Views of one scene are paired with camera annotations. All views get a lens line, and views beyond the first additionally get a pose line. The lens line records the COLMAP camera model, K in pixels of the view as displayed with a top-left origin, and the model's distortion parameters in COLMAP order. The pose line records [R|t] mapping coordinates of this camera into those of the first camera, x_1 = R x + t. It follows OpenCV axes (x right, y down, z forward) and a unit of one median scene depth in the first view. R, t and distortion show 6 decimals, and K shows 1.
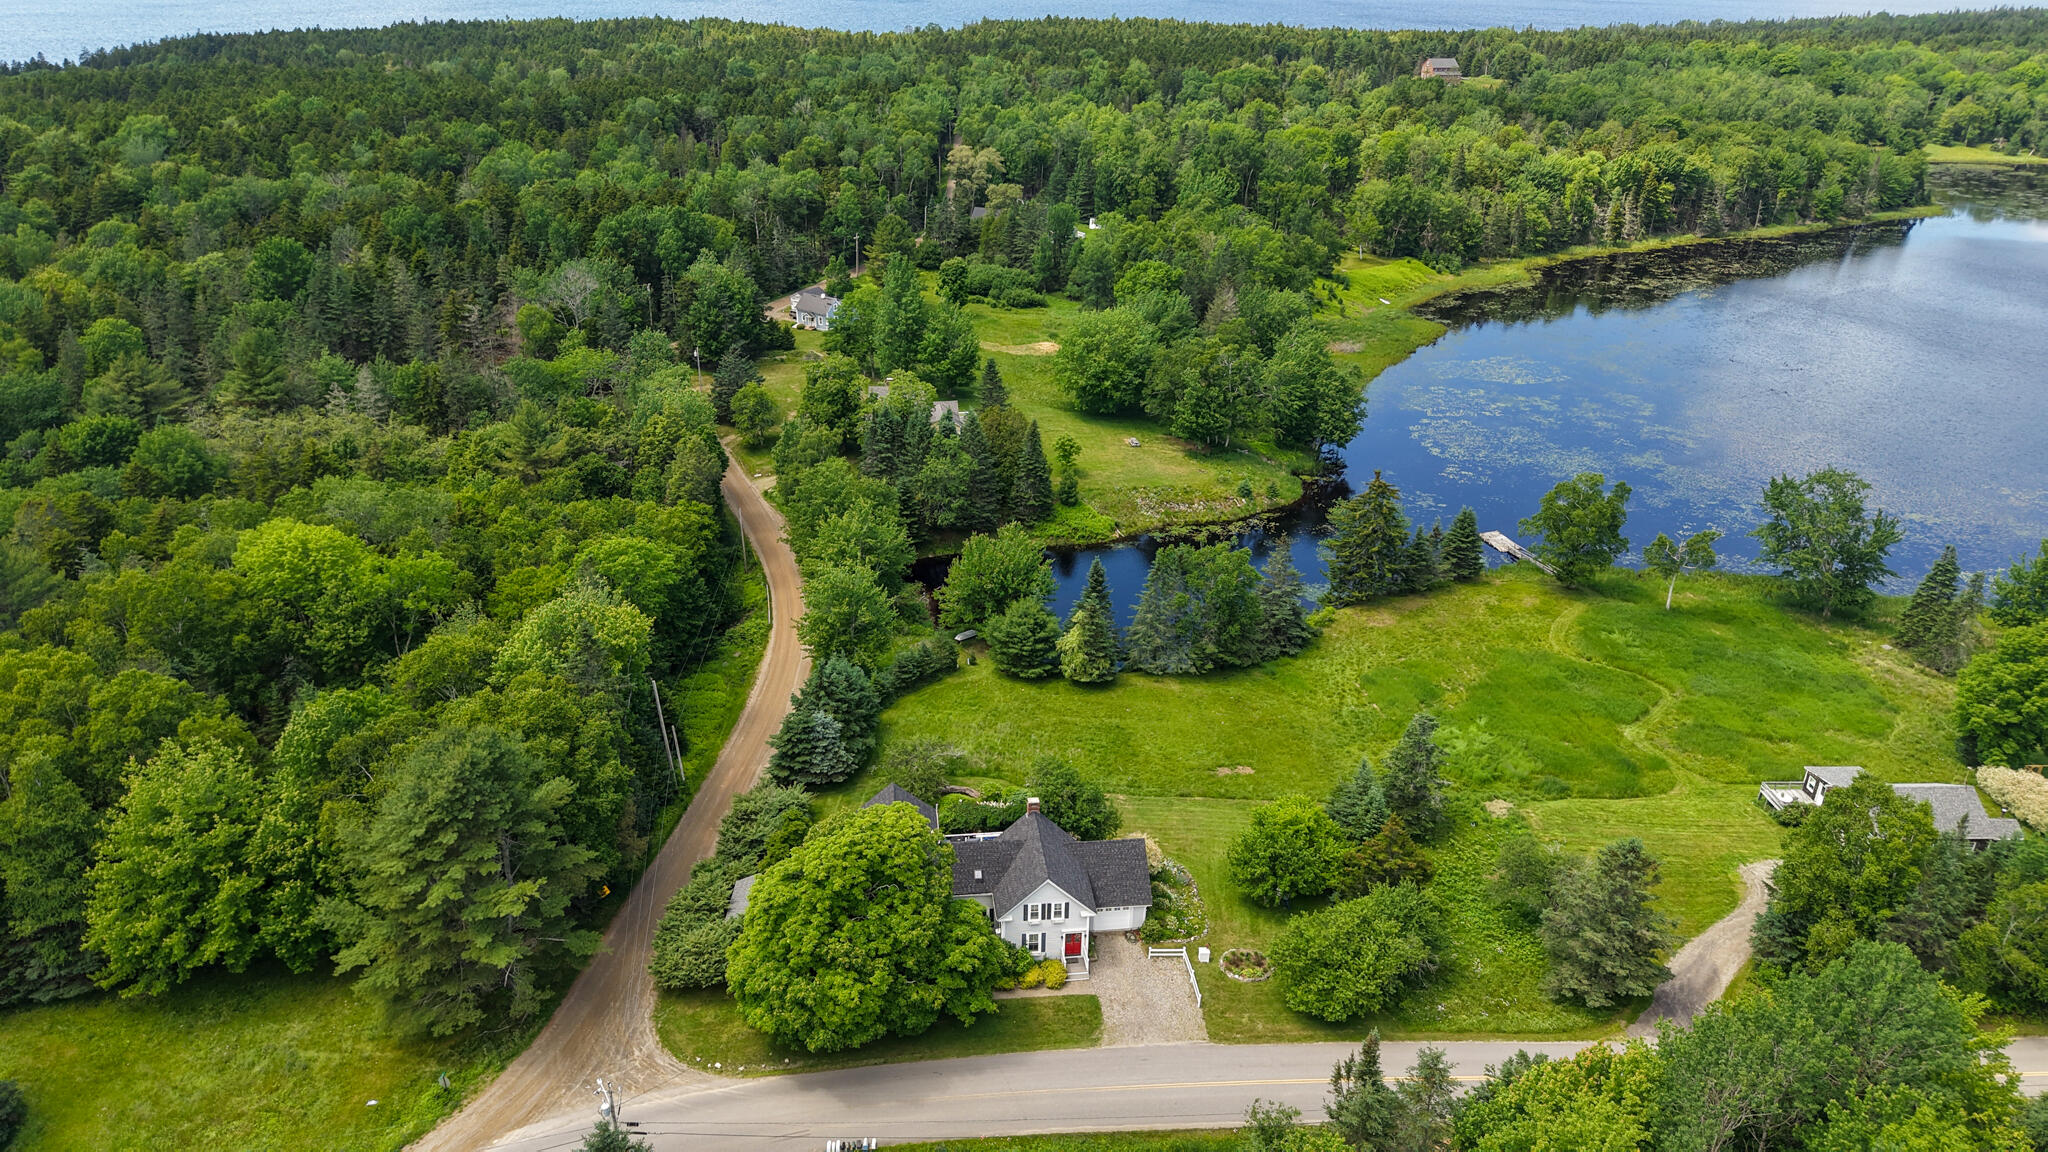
lens RADIAL K [[1368.4, 0, 1024.0], [0, 1368.4, 576.0], [0, 0, 1]] dist [0.063893, -0.085837]
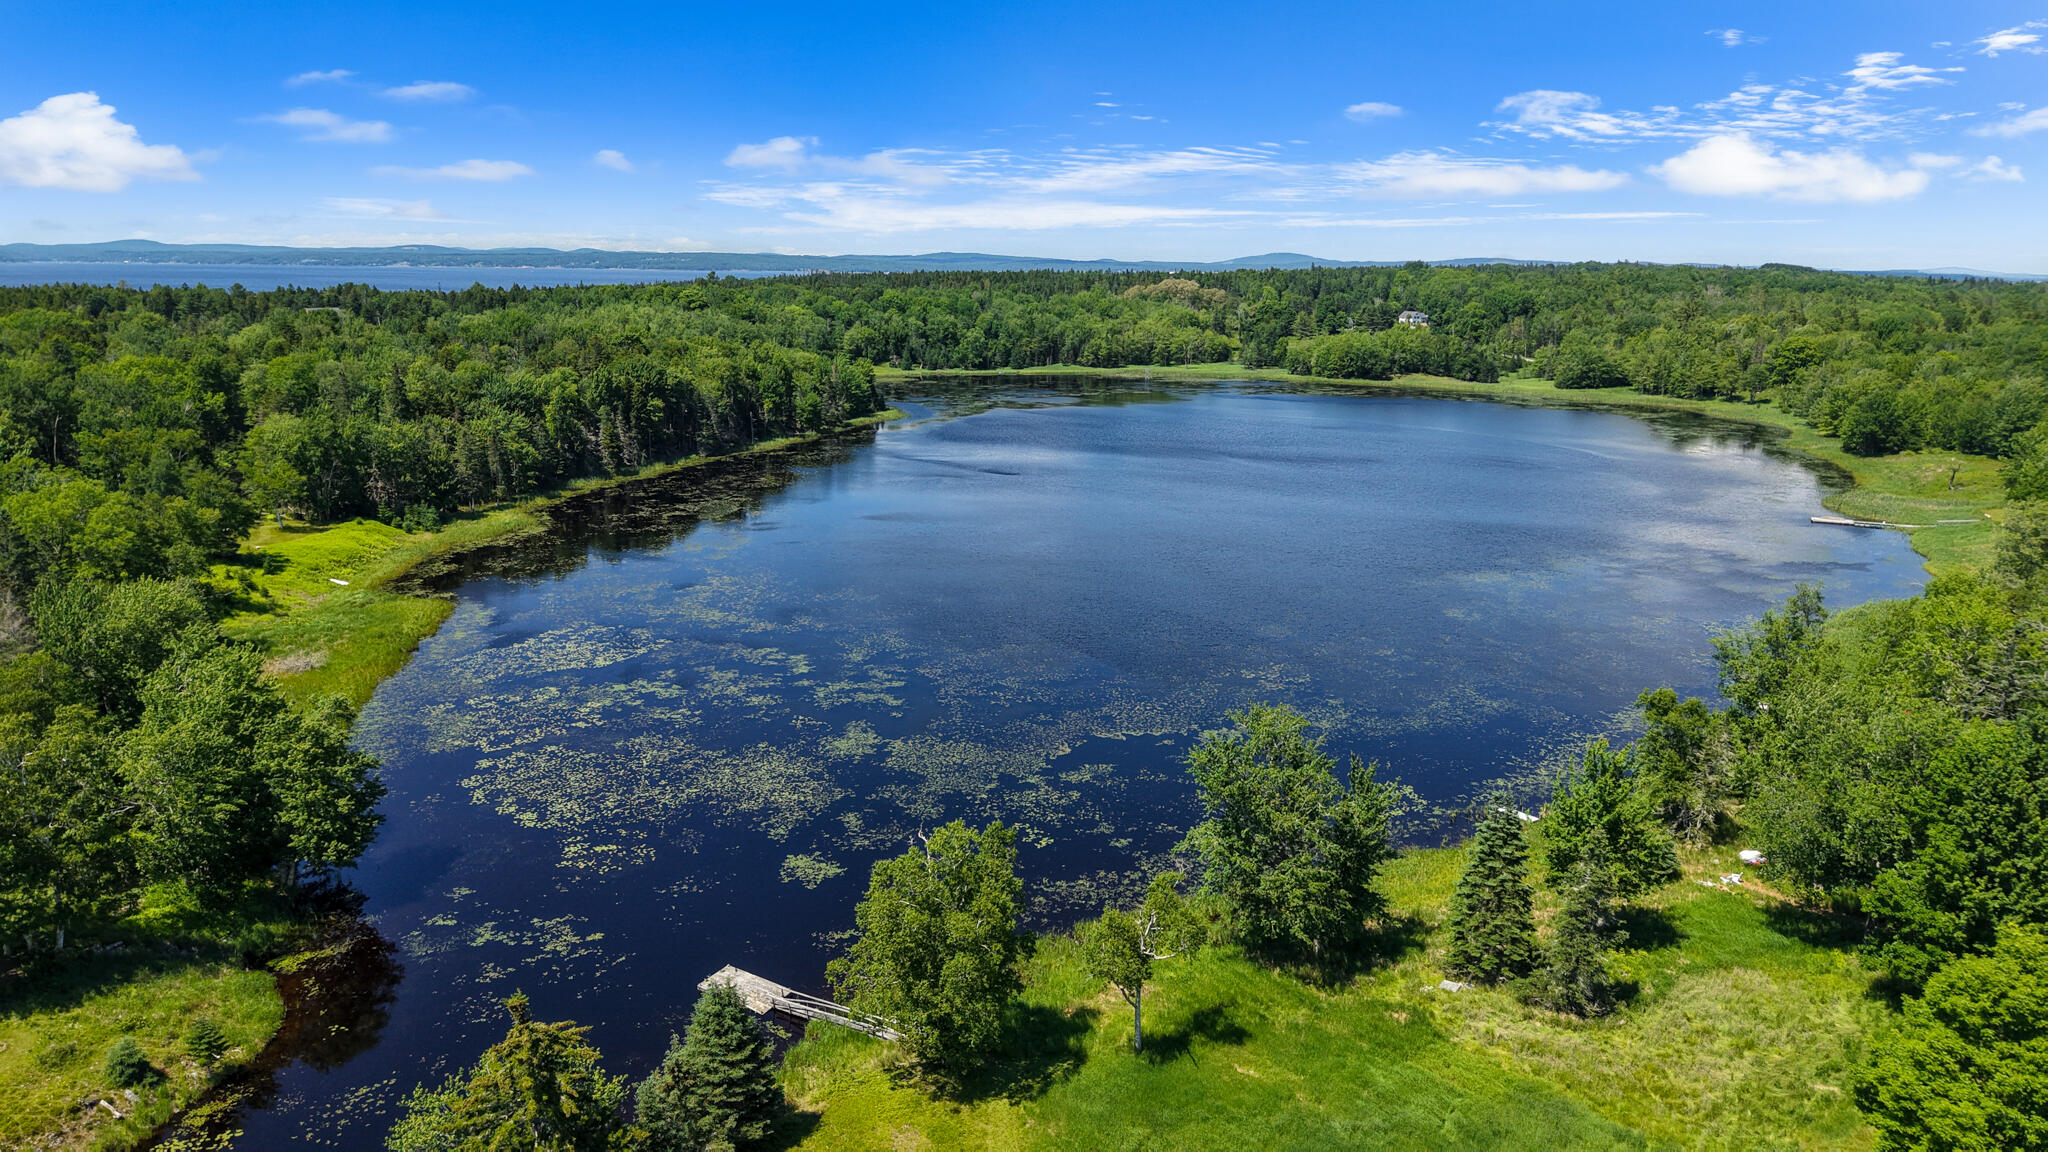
lens RADIAL K [[1375.1, 0, 1024.0], [0, 1375.1, 576.0], [0, 0, 1]] dist [0.014738, -0.003810]
pose [[0.732130, -0.157378, 0.662735, 0.131945], [0.280457, 0.956294, -0.082735, -0.112221], [-0.620749, 0.246441, 0.744270, 0.612912]]
